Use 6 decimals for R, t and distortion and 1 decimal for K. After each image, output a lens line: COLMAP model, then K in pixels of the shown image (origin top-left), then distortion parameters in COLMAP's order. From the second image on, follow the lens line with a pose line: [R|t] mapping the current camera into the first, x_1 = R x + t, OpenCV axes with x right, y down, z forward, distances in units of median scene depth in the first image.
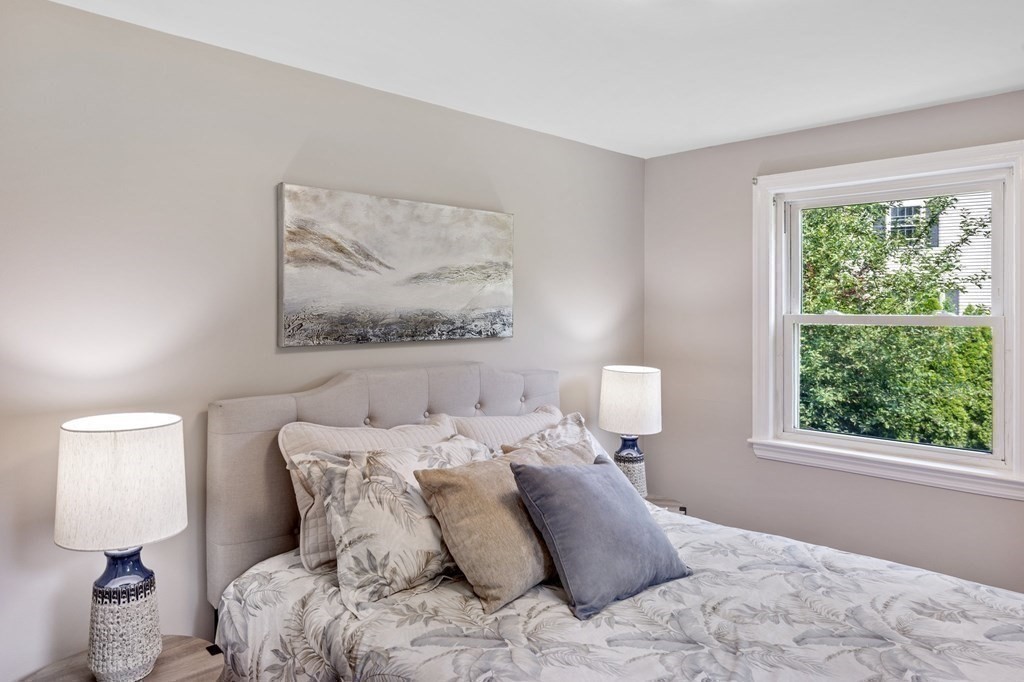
lens RADIAL K [[675.6, 0, 512.2], [0, 675.6, 311.9], [0, 0, 1]] dist [0.003340, 0.000590]
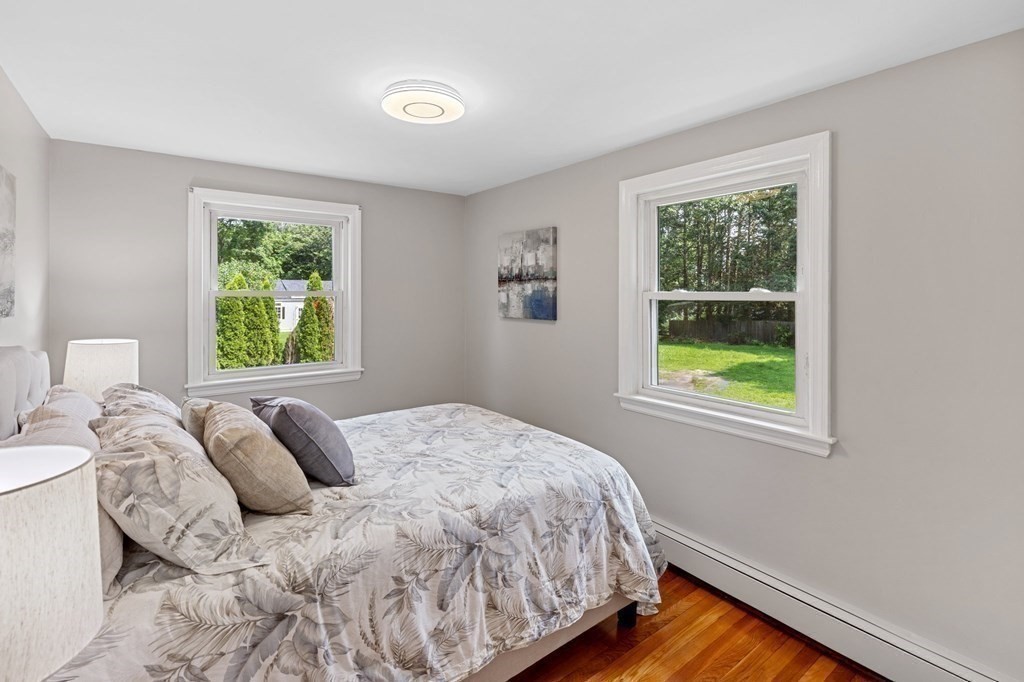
lens RADIAL K [[475.9, 0, 512.7], [0, 475.9, 292.7], [0, 0, 1]] dist [-0.000449, -0.000130]
pose [[0.135432, -0.004505, 0.990776, -0.846790], [0.000217, 0.999990, 0.004517, 0.007097], [-0.990787, -0.000397, 0.135432, 0.449567]]
